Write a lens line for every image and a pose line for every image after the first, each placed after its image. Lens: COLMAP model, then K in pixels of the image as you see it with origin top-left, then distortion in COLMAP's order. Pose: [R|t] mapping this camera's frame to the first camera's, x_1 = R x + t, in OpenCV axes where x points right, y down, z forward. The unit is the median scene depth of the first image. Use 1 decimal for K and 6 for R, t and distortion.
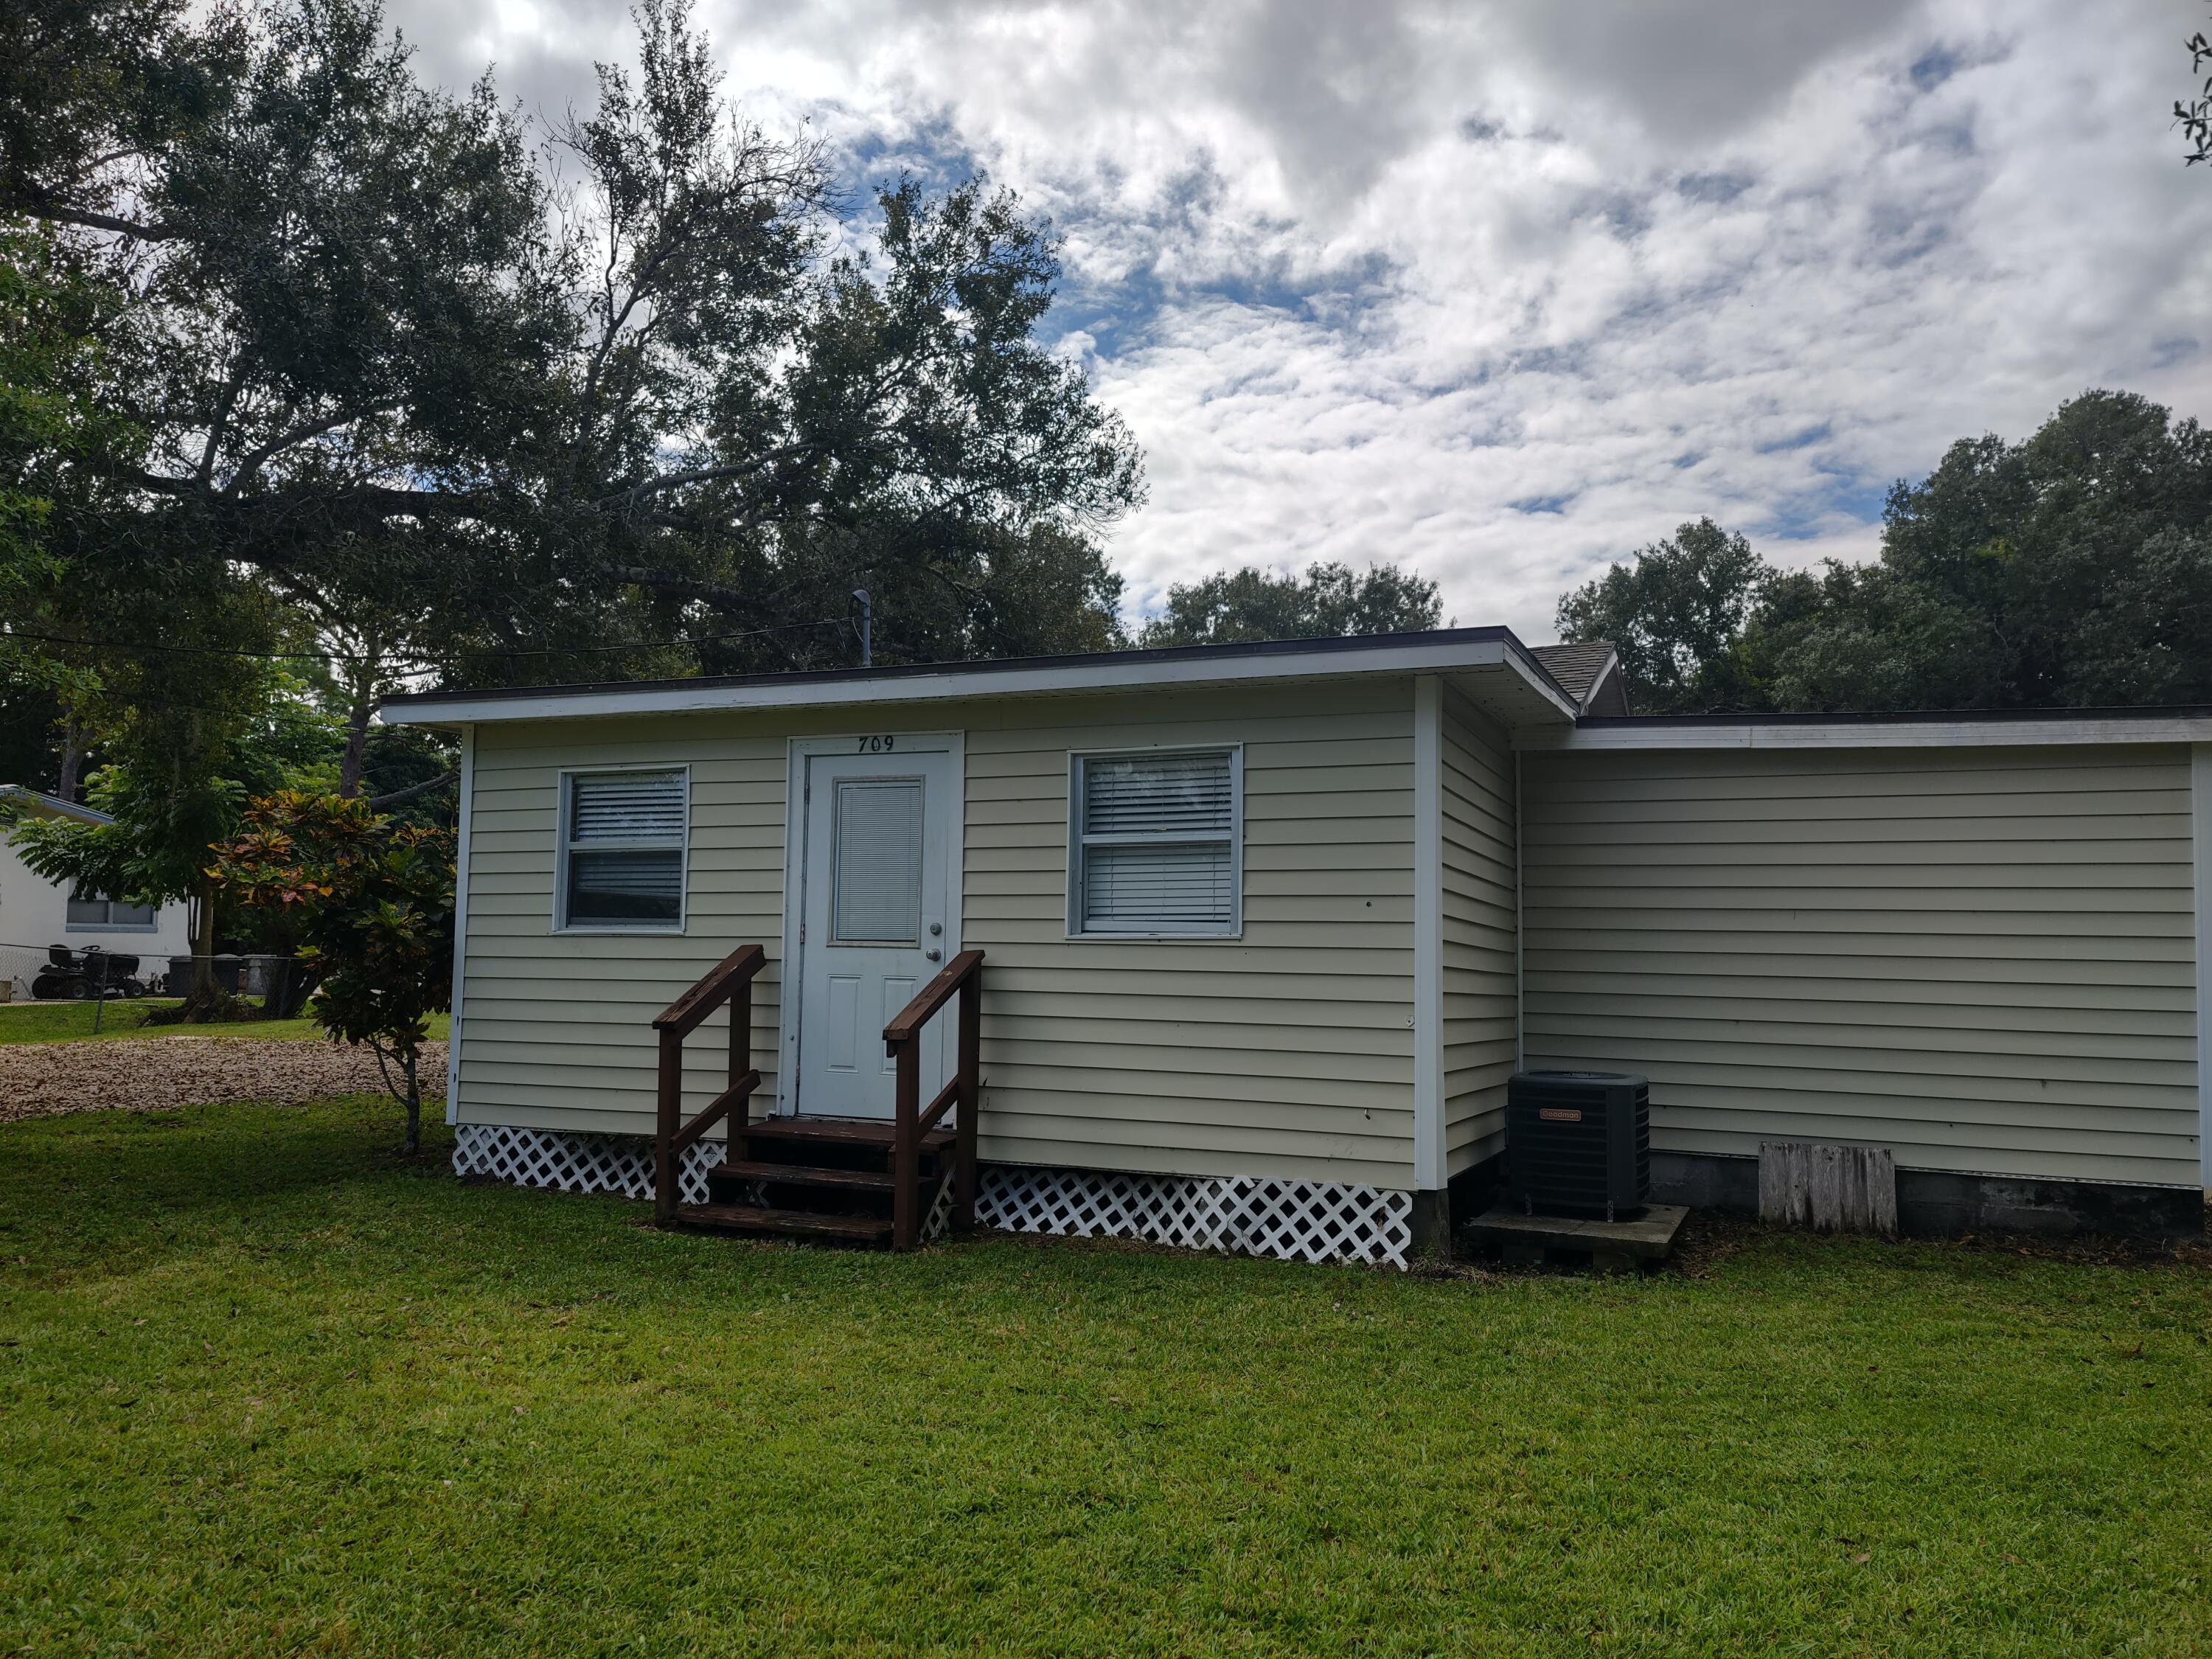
lens RADIAL K [[1632.5, 0, 1137.5], [0, 1632.5, 815.6], [0, 0, 1]] dist [0.084441, -0.062986]
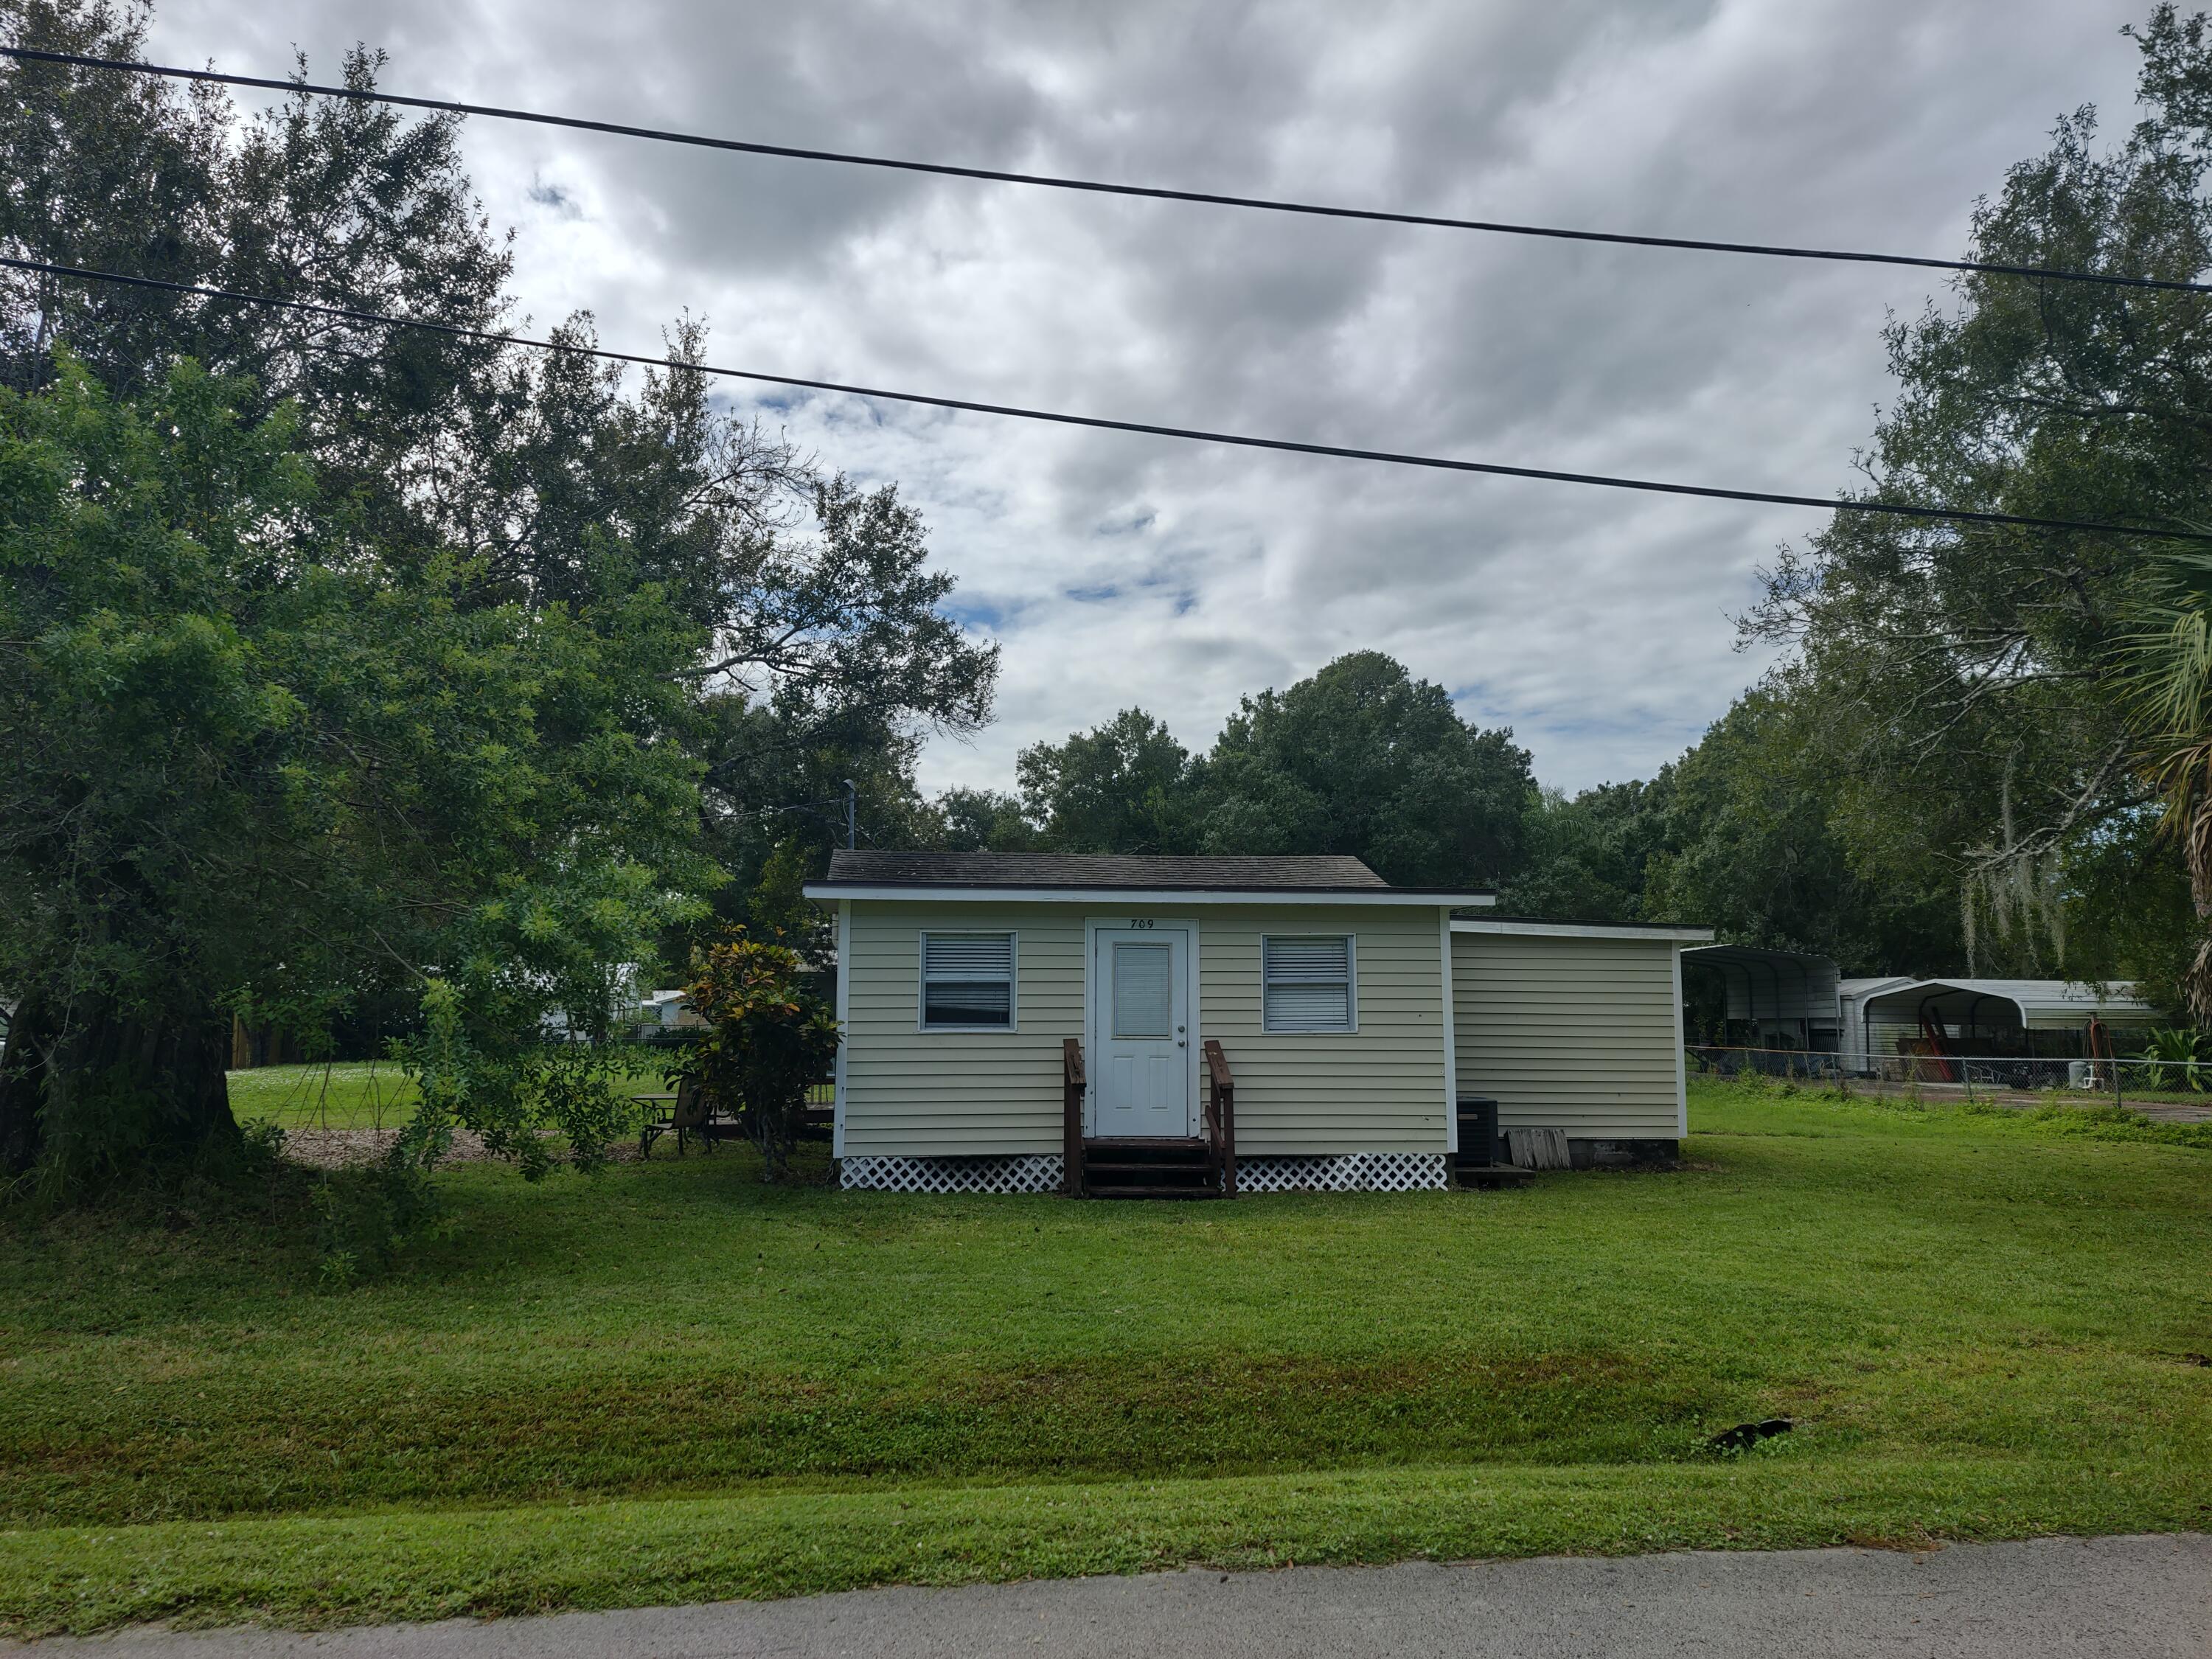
lens RADIAL K [[1632.5, 0, 1137.5], [0, 1632.5, 815.6], [0, 0, 1]] dist [0.084441, -0.062986]
pose [[0.865406, 0.052146, 0.498351, -1.093599], [-0.030282, 0.998195, -0.051862, -0.071782], [-0.500156, 0.029791, 0.865423, -0.555117]]
